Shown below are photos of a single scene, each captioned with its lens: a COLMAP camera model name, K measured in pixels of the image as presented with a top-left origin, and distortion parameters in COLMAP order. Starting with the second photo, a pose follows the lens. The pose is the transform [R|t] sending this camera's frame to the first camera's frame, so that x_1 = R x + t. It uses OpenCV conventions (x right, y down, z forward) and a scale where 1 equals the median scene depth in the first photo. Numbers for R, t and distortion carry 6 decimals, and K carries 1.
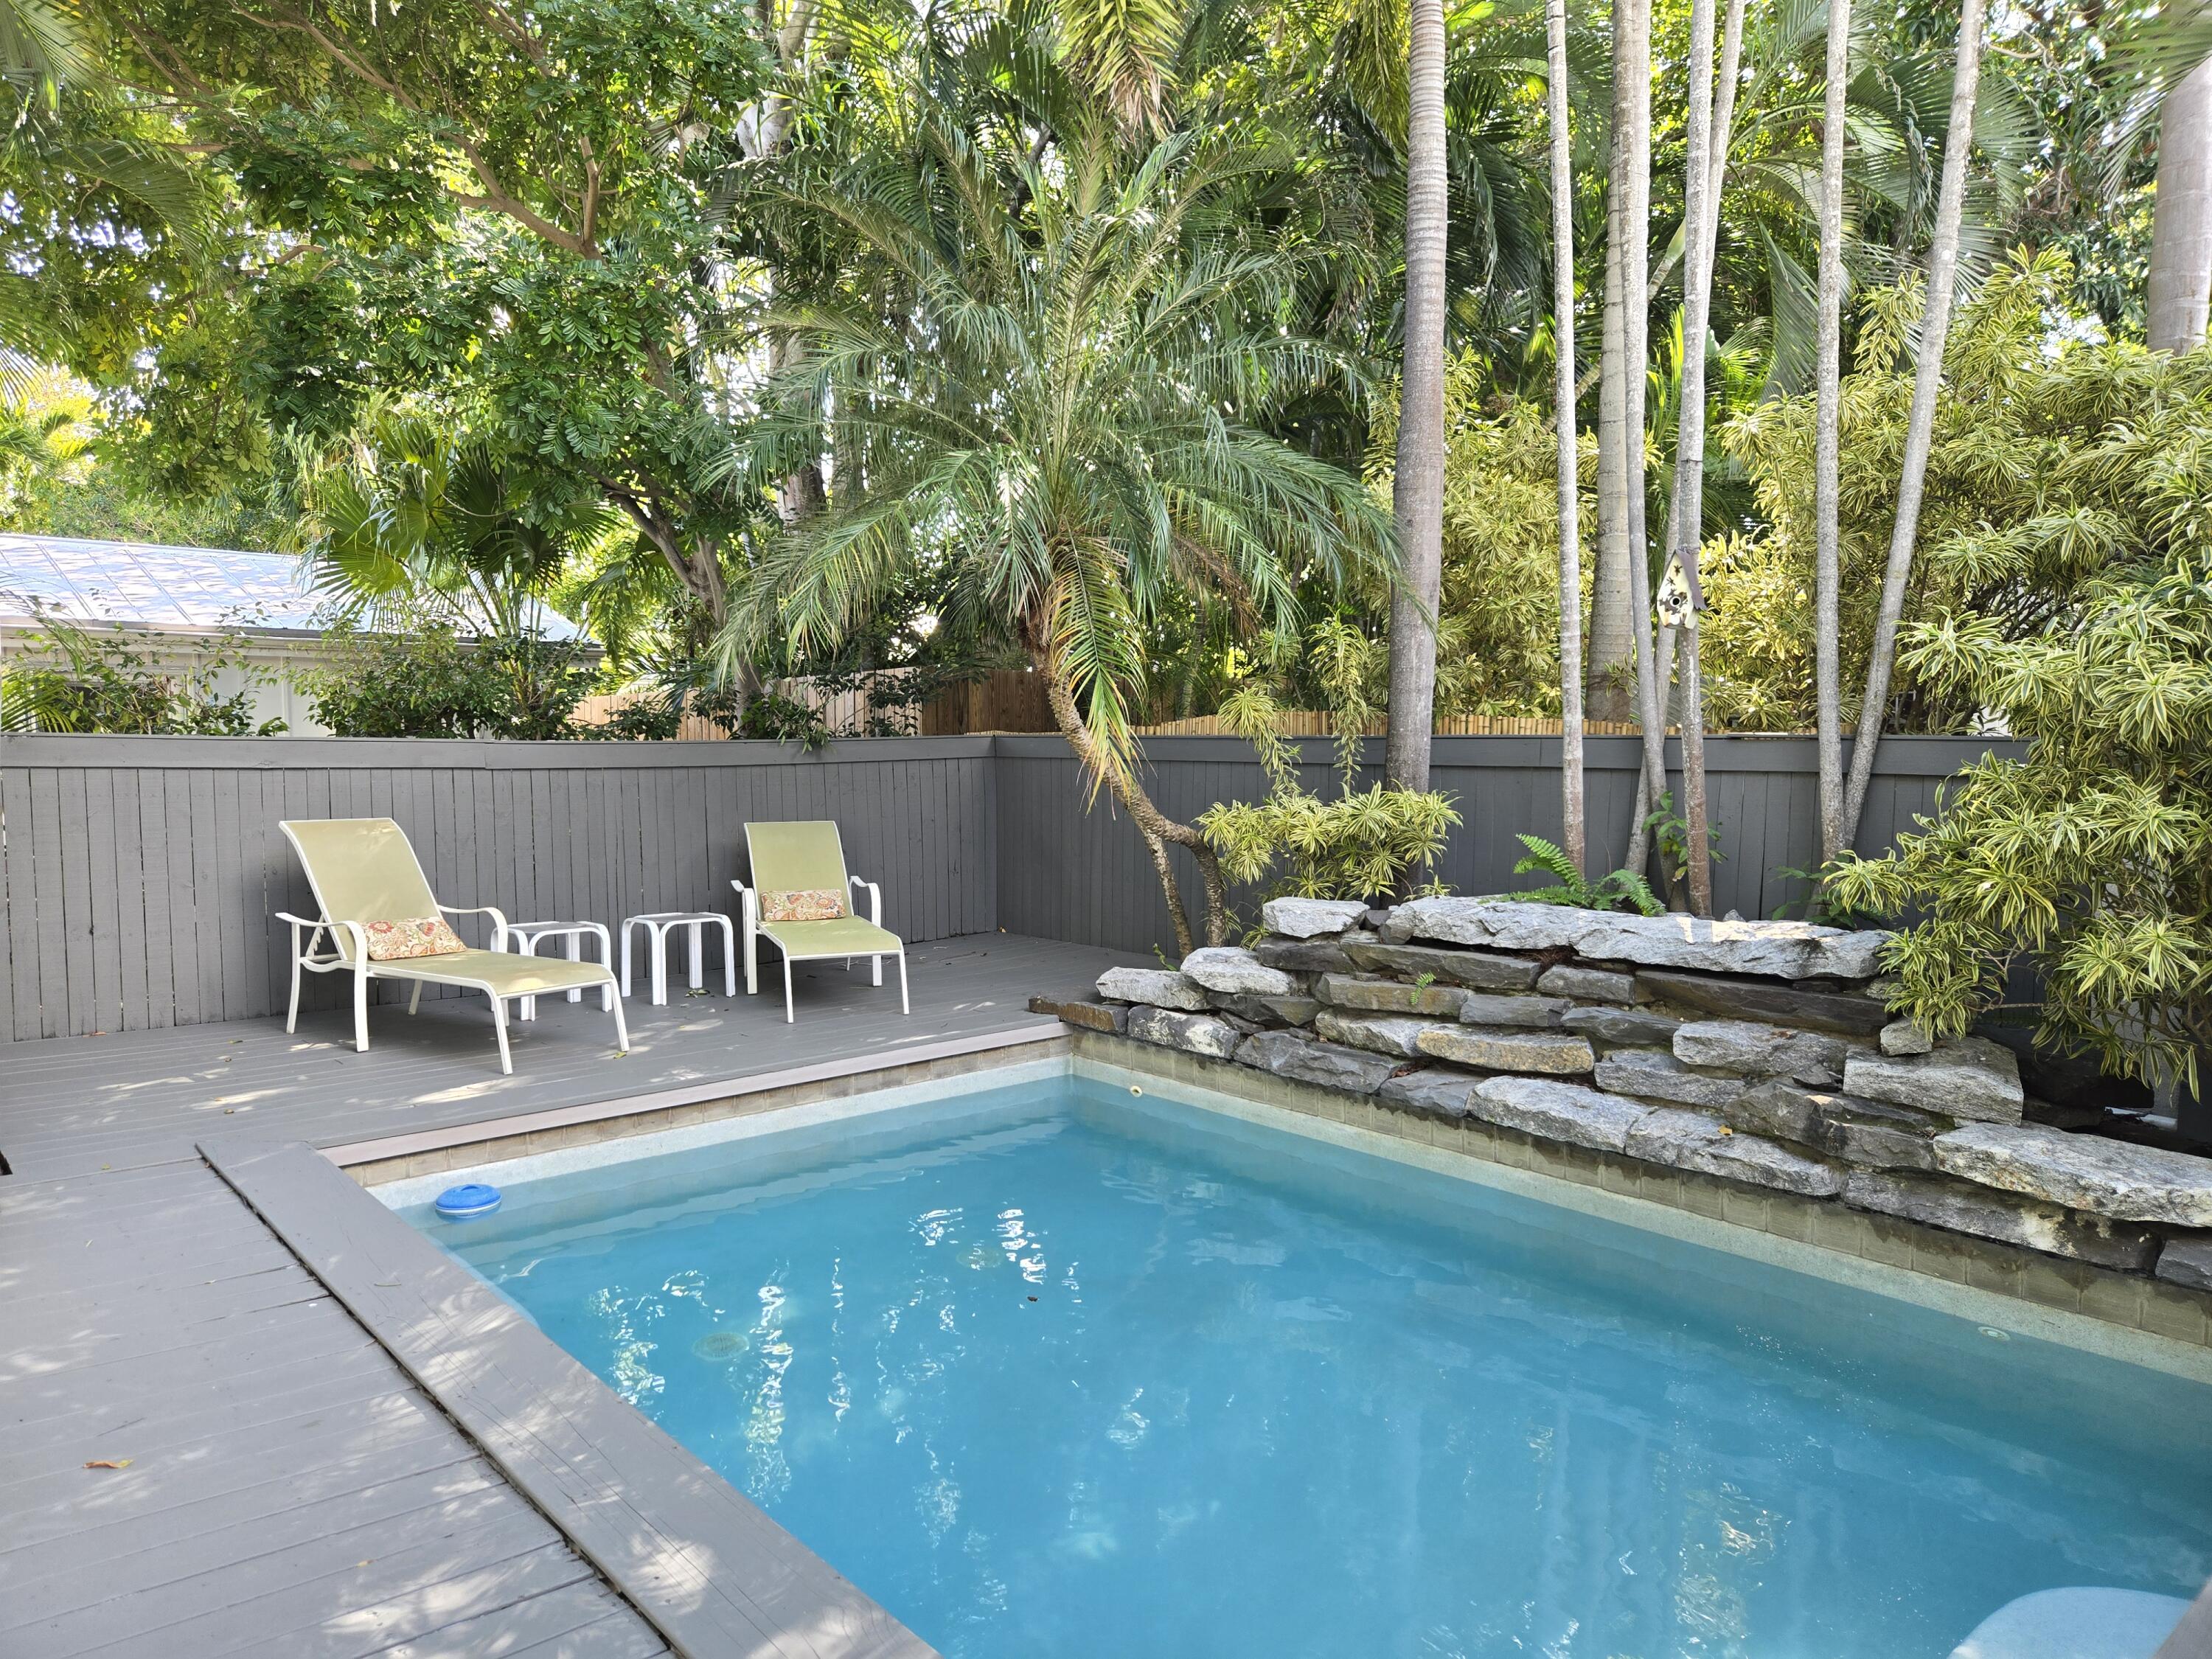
lens RADIAL K [[1479.0, 0, 1106.0], [0, 1479.0, 829.5], [0, 0, 1]] dist [0.066677, -0.058481]
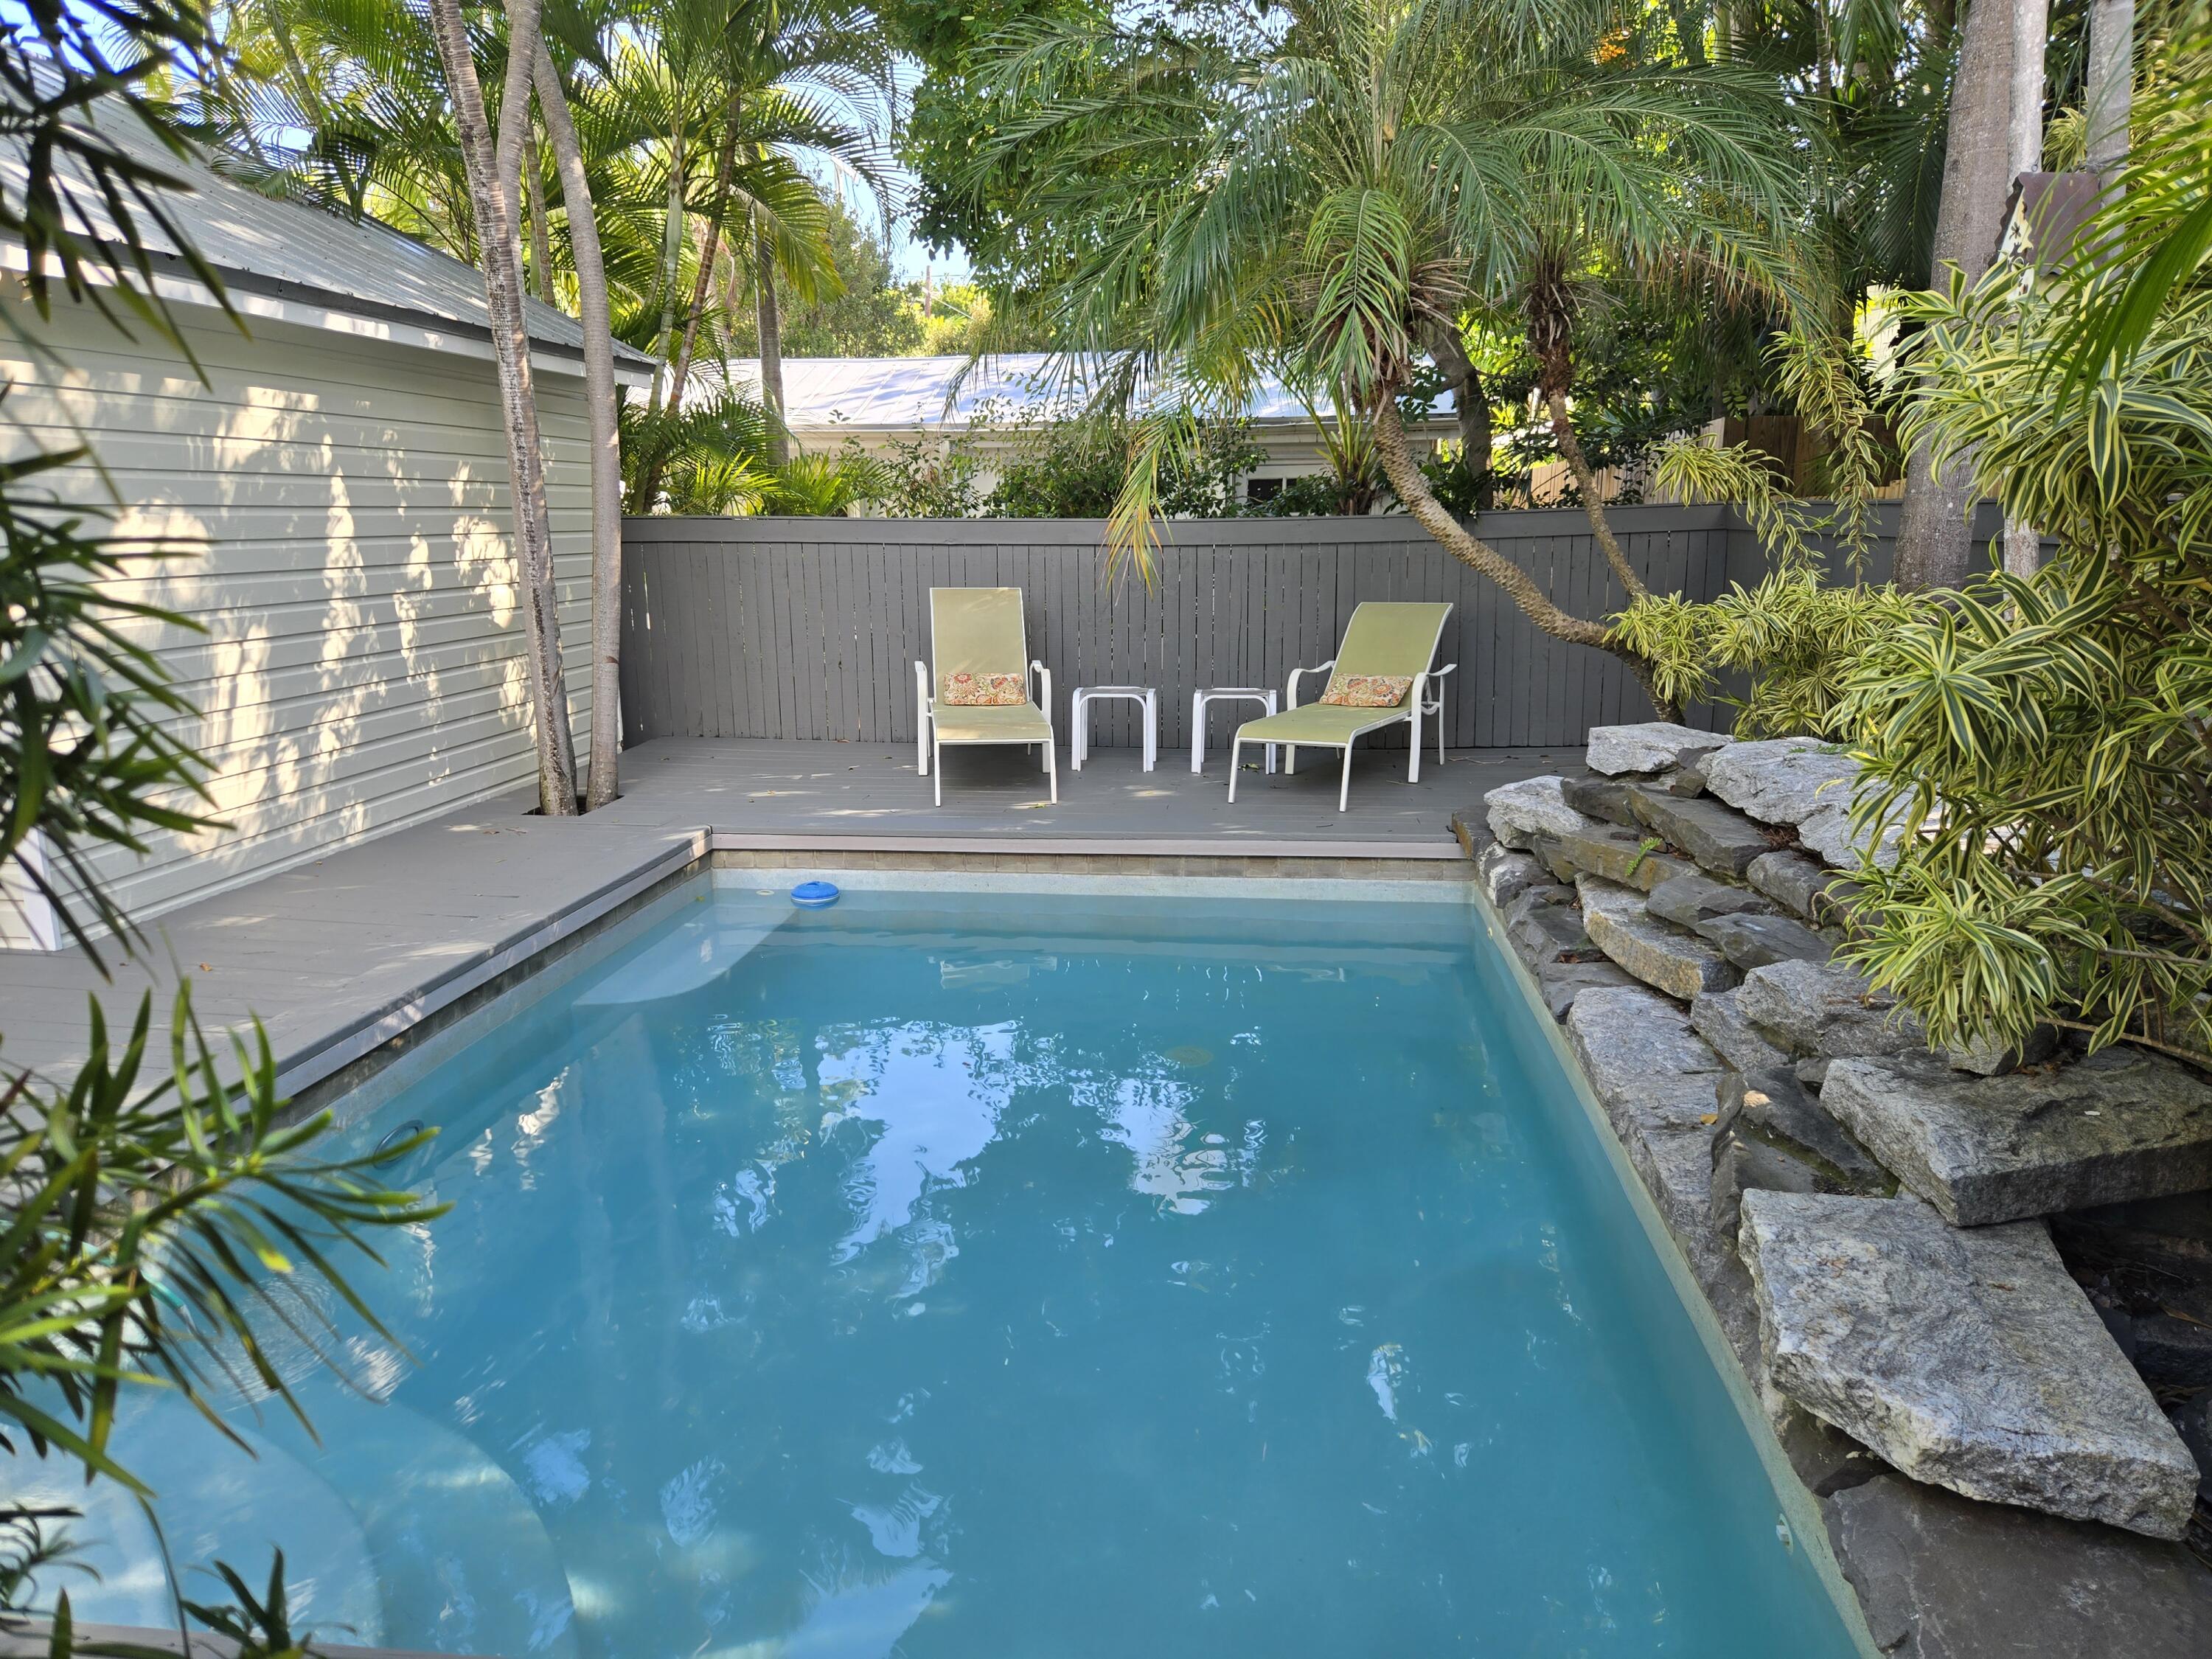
lens RADIAL K [[1479.0, 0, 1106.0], [0, 1479.0, 829.5], [0, 0, 1]] dist [0.066677, -0.058481]
pose [[0.615925, 0.141397, -0.775012, 0.583571], [-0.020579, 0.986313, 0.163593, -0.020089], [0.787536, -0.084812, 0.610405, 0.328924]]
